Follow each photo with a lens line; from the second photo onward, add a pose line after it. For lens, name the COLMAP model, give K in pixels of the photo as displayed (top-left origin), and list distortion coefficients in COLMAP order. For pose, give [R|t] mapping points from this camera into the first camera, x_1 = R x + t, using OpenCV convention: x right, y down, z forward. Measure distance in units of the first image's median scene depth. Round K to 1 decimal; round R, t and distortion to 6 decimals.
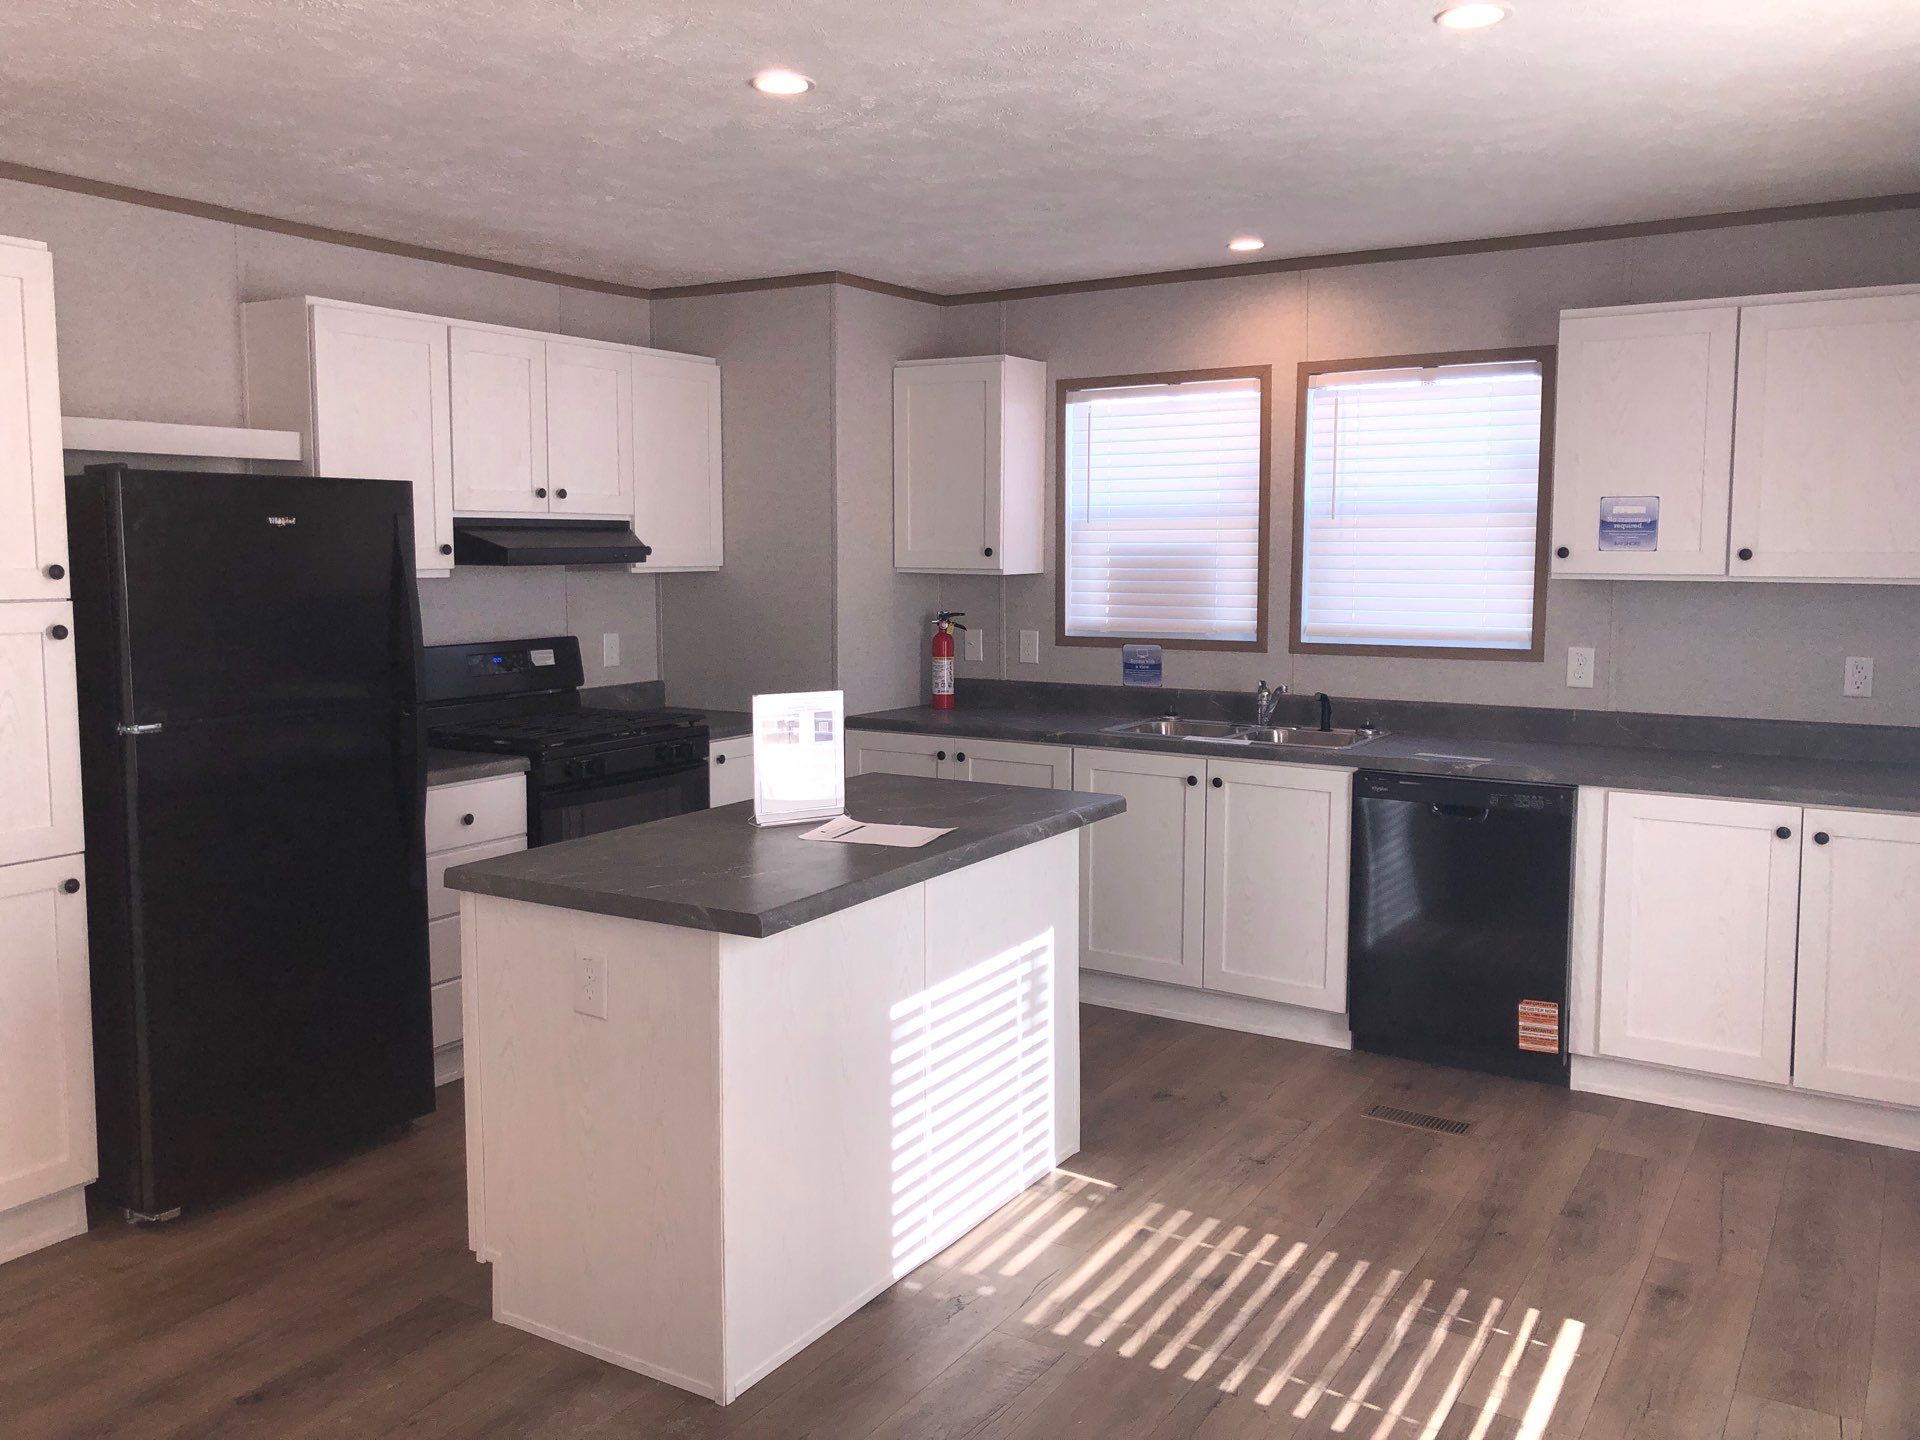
lens RADIAL K [[1538.6, 0, 960.7], [0, 1538.6, 711.8], [0, 0, 1]] dist [0.003645, 0.004377]
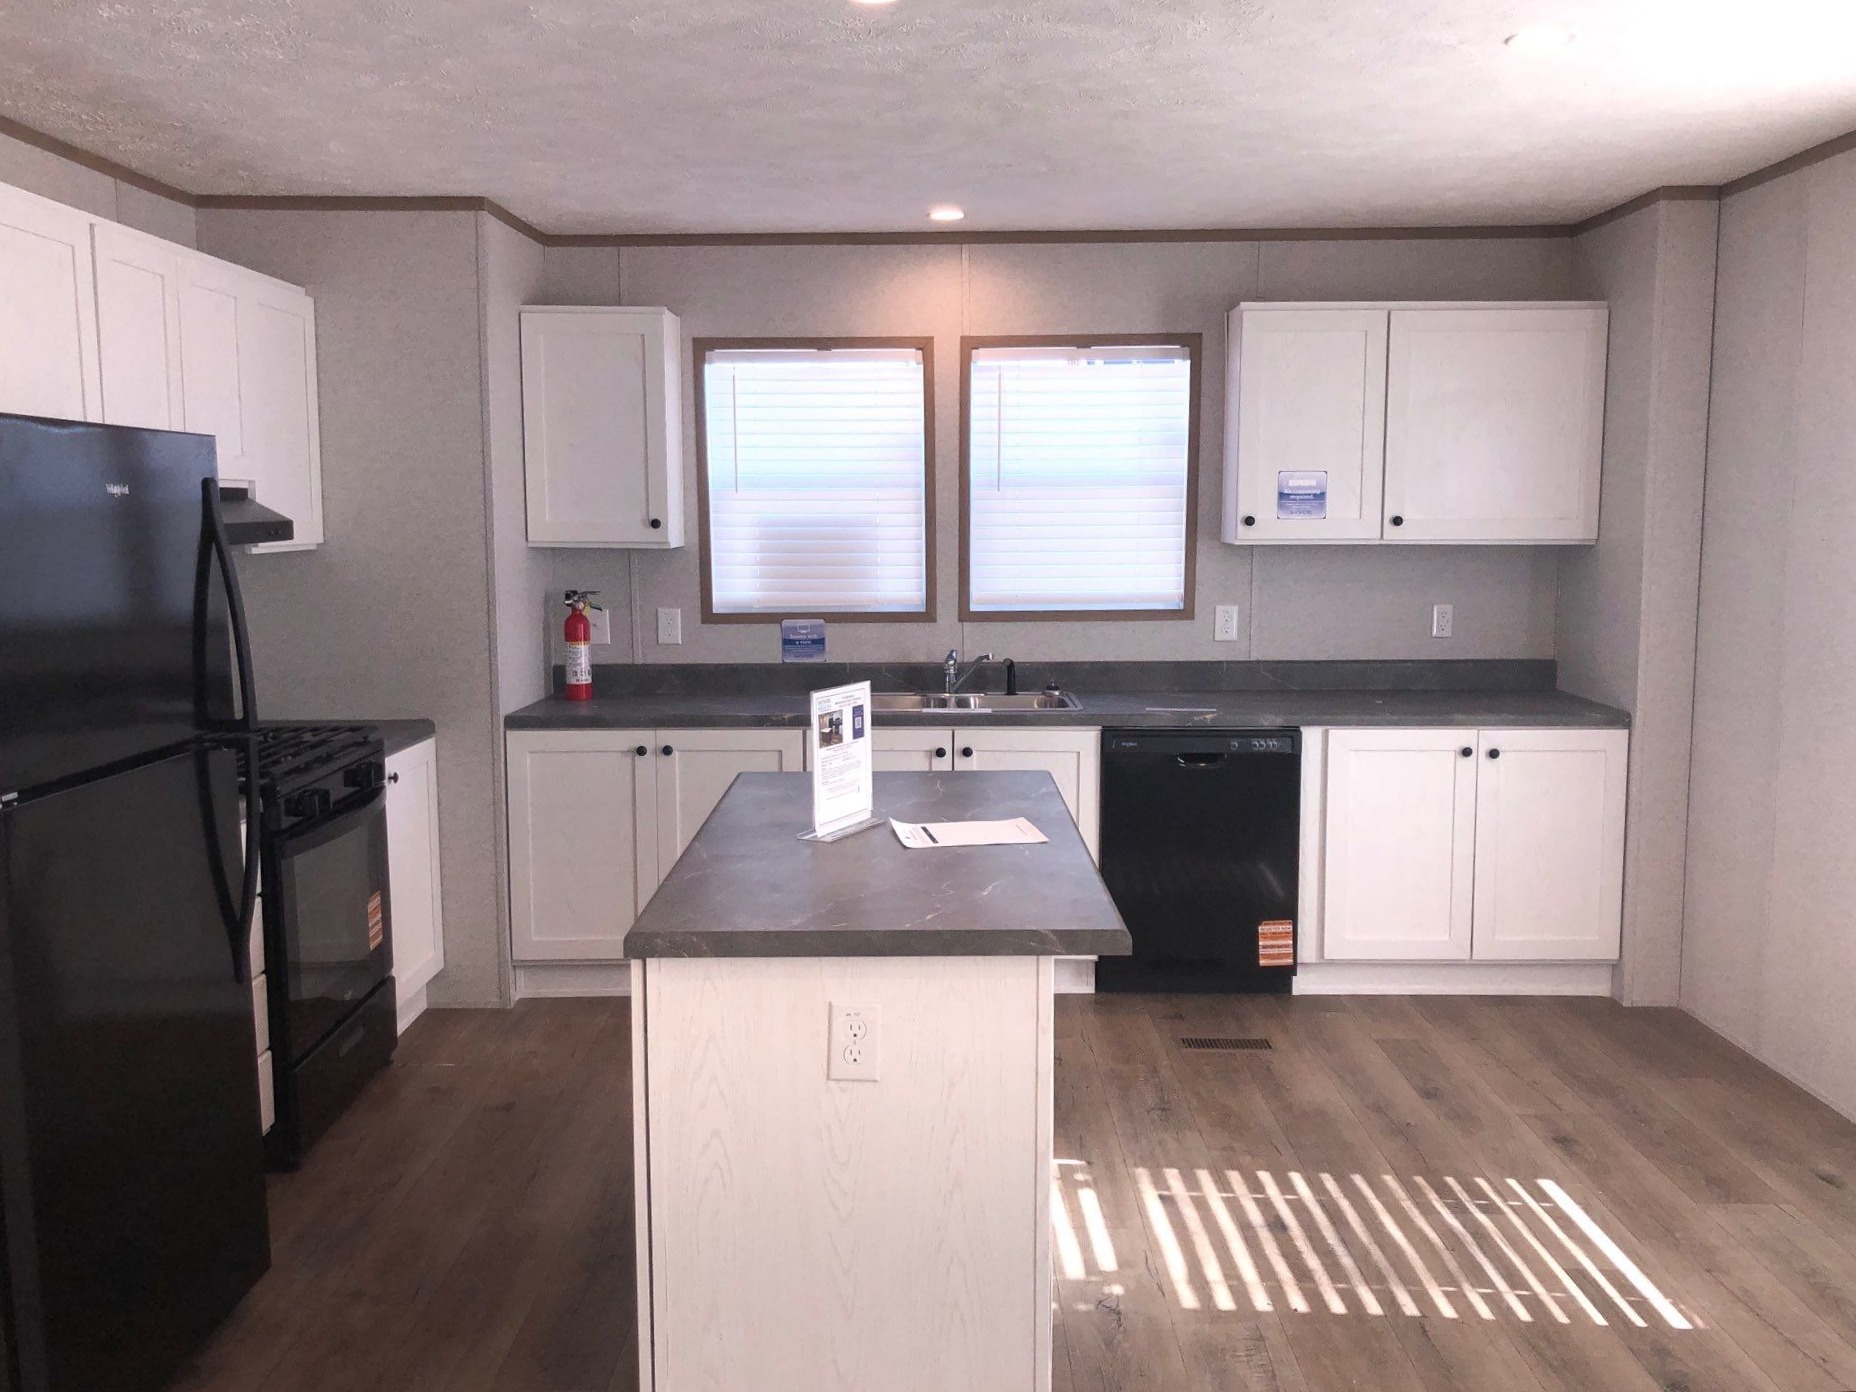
lens RADIAL K [[1541.6, 0, 927.5], [0, 1541.6, 699.5], [0, 0, 1]] dist [0.083228, -0.157905]
pose [[0.850767, -0.067623, 0.521174, -0.384534], [0.060929, 0.997691, 0.029992, -0.020759], [-0.521999, 0.006238, 0.852924, 0.153104]]
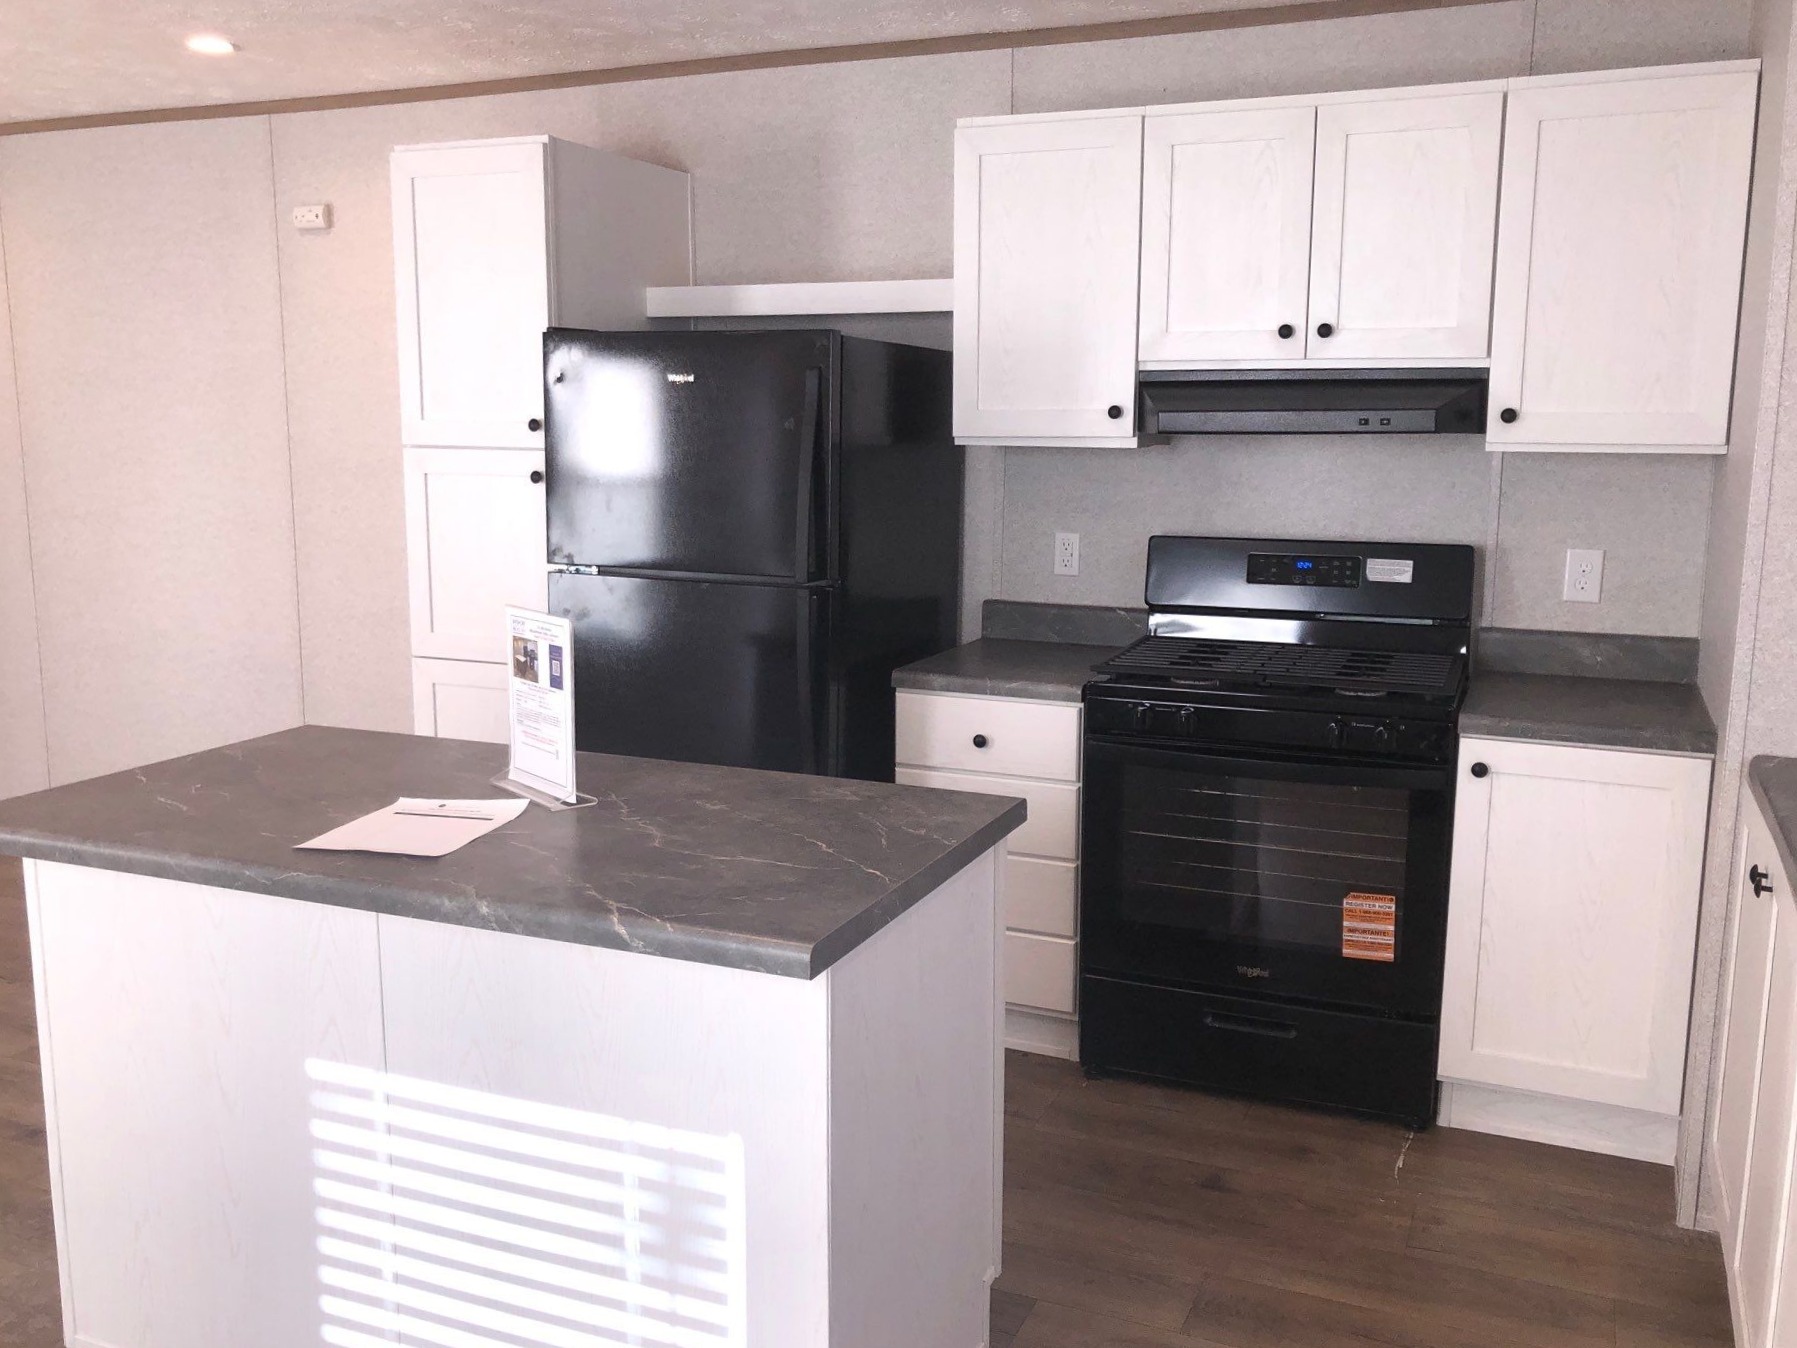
lens RADIAL K [[1571.0, 0, 897.4], [0, 1571.0, 680.8], [0, 0, 1]] dist [-0.003785, -0.003041]
pose [[0.144711, 0.169156, -0.974908, 0.445434], [-0.111854, 0.981760, 0.153742, -0.079510], [0.983131, 0.086799, 0.160992, 0.757416]]
